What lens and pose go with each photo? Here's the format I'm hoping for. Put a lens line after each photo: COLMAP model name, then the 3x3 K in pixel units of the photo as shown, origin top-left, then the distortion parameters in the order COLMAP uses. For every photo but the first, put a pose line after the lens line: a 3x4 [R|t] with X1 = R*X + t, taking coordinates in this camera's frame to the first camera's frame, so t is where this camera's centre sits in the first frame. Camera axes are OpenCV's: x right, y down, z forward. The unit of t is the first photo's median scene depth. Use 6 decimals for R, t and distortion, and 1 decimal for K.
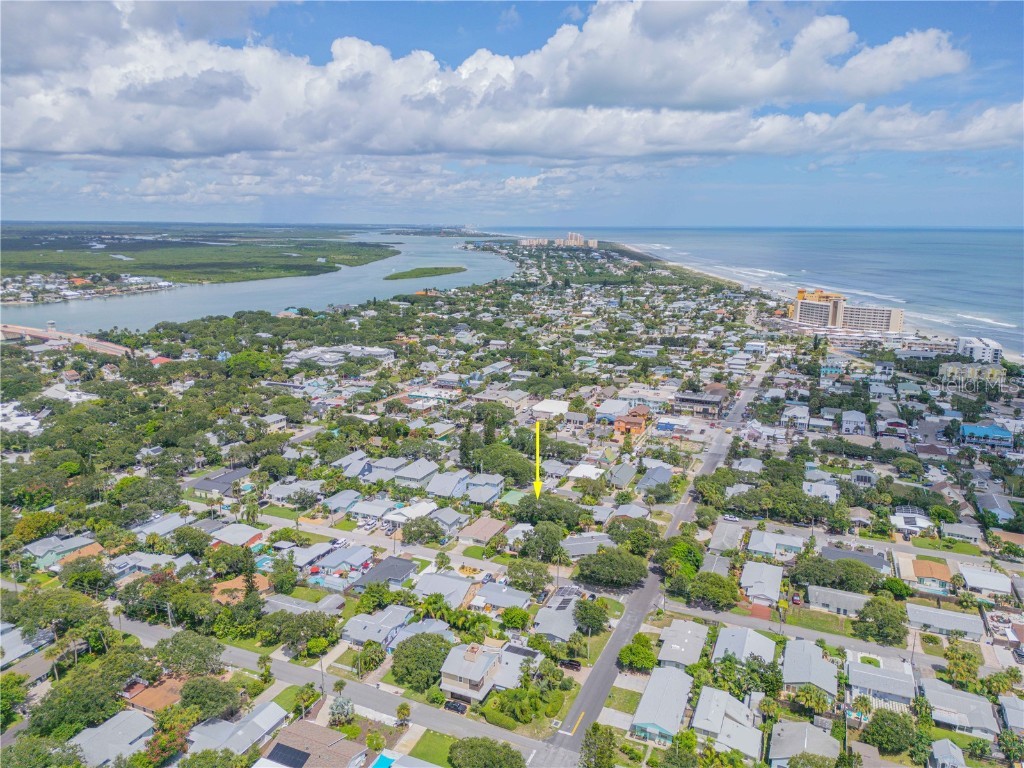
lens RADIAL K [[725.1, 0, 511.0], [0, 725.1, 379.4], [0, 0, 1]] dist [0.080566, -0.081457]
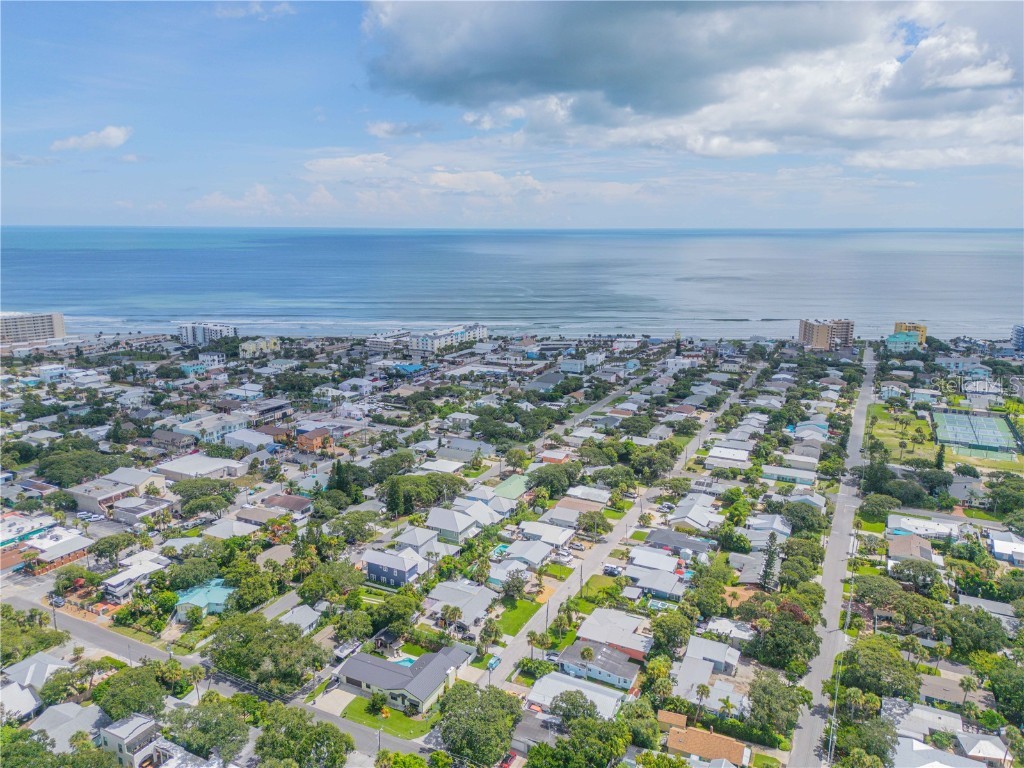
lens RADIAL K [[732.9, 0, 505.8], [0, 732.9, 344.4], [0, 0, 1]] dist [0.044901, 0.000835]
pose [[0.072958, -0.182796, 0.980440, -0.996058], [0.207271, 0.964375, 0.164377, -0.222976], [-0.975559, 0.191224, 0.108248, 0.818235]]
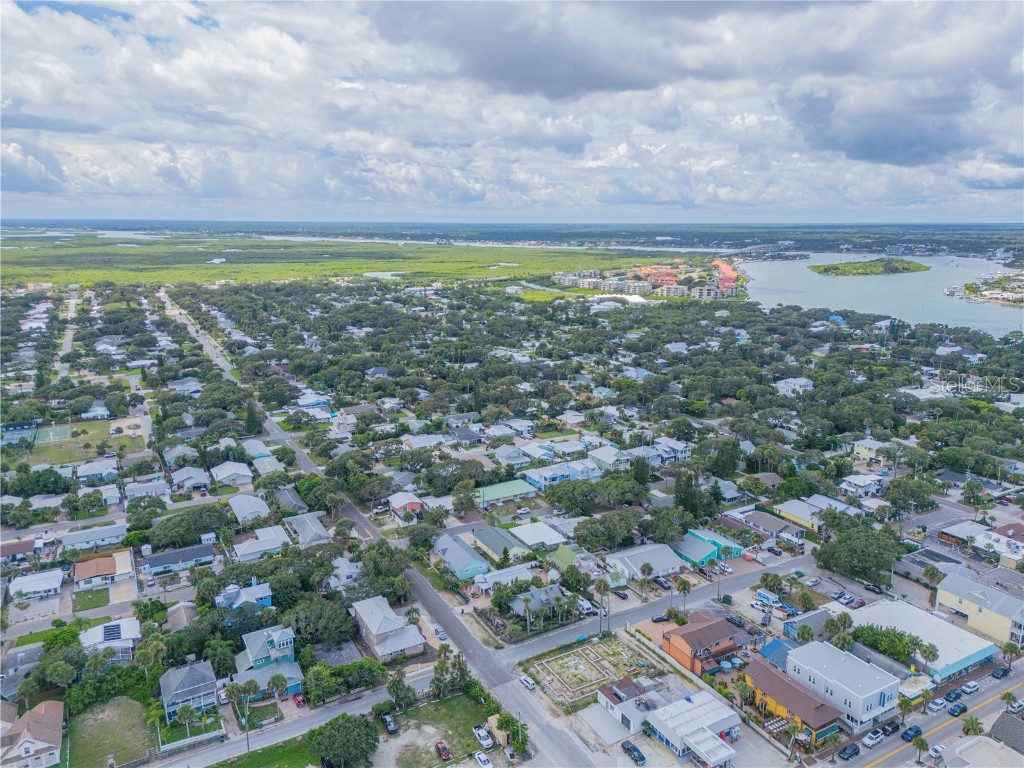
lens RADIAL K [[725.1, 0, 511.0], [0, 725.1, 379.4], [0, 0, 1]] dist [0.080566, -0.081457]
pose [[-0.601037, 0.149412, -0.785131, 0.812384], [-0.180752, 0.931505, 0.315638, -0.298489], [0.778514, 0.331624, -0.532862, 1.462763]]
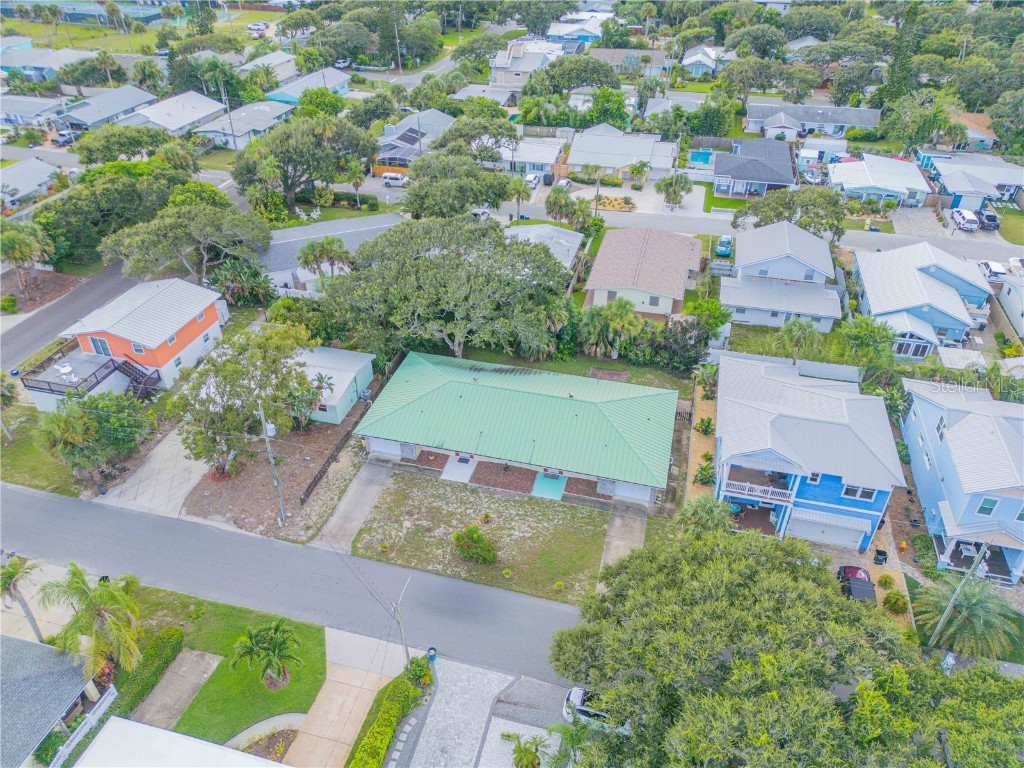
lens RADIAL K [[725.1, 0, 511.0], [0, 725.1, 379.4], [0, 0, 1]] dist [0.080566, -0.081457]
pose [[-0.988673, 0.067565, -0.134015, 0.080792], [-0.051348, 0.686774, 0.725055, -0.005527], [0.141026, 0.723724, -0.675526, 1.110406]]
